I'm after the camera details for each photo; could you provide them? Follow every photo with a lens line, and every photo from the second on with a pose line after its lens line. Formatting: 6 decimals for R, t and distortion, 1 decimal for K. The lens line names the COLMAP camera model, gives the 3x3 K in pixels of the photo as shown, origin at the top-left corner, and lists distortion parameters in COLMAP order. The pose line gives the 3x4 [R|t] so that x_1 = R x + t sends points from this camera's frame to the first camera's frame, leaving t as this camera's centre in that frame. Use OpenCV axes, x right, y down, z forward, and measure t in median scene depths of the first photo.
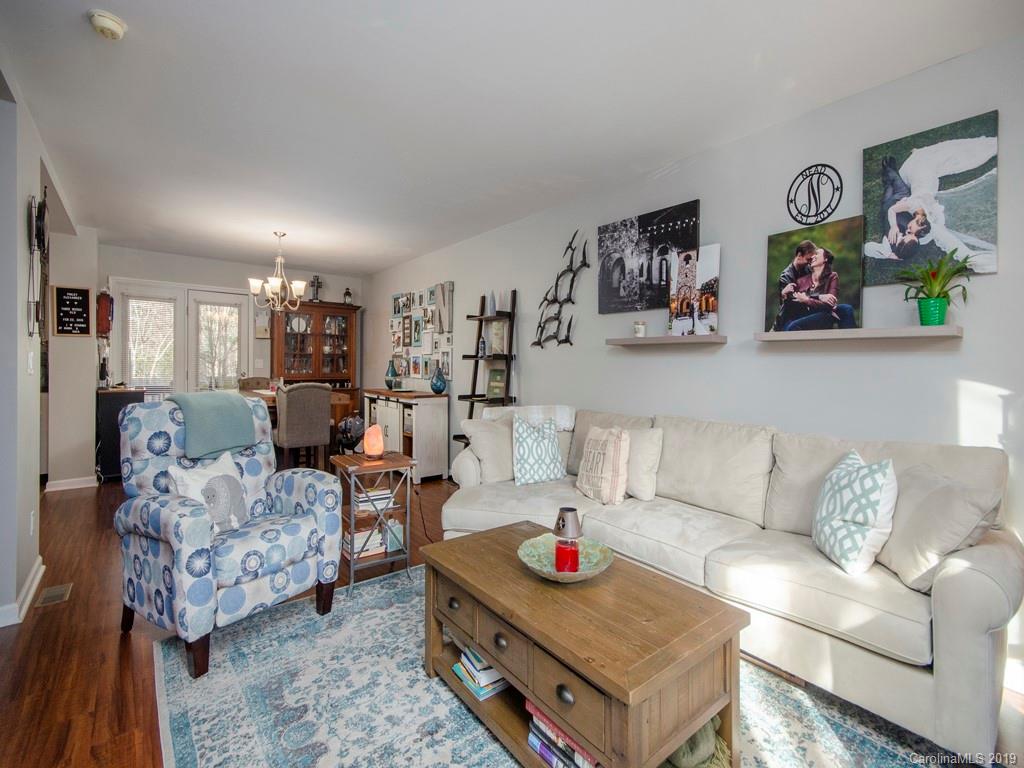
lens RADIAL K [[459.0, 0, 495.8], [0, 459.0, 369.2], [0, 0, 1]] dist [0.000847, 0.000226]
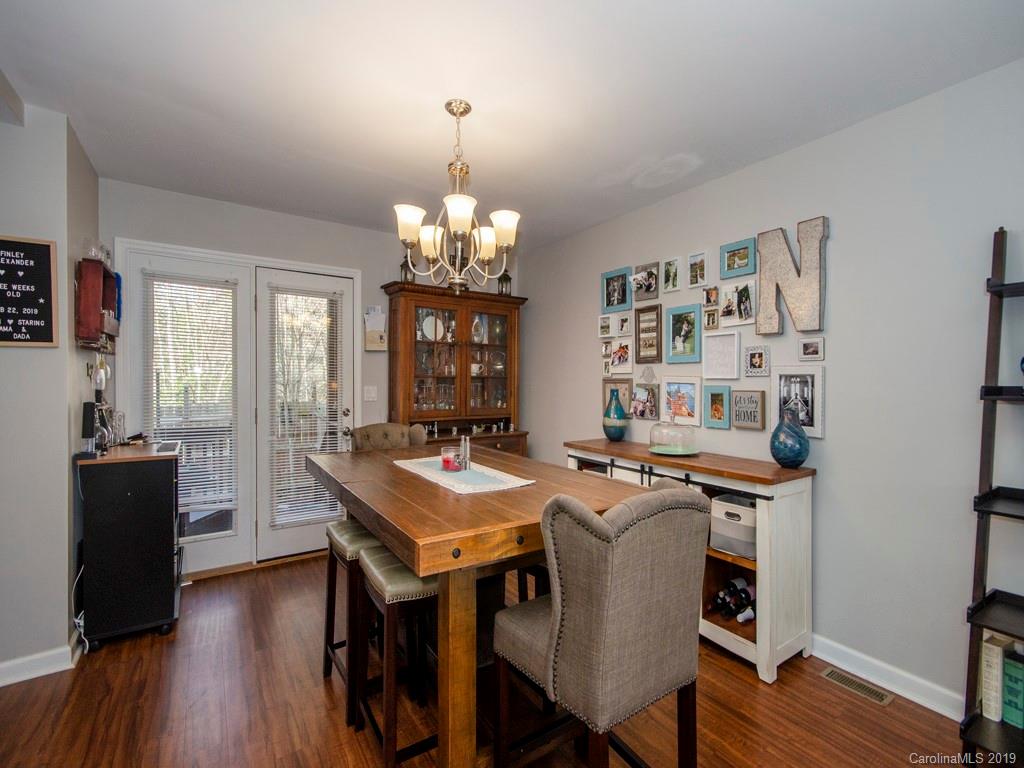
lens RADIAL K [[455.3, 0, 523.8], [0, 455.3, 386.2], [0, 0, 1]] dist [-0.002253, -0.000247]
pose [[0.998266, -0.003353, -0.058770, -0.312883], [0.003619, 0.999984, 0.004414, -0.026051], [0.058754, -0.004619, 0.998262, 0.465544]]
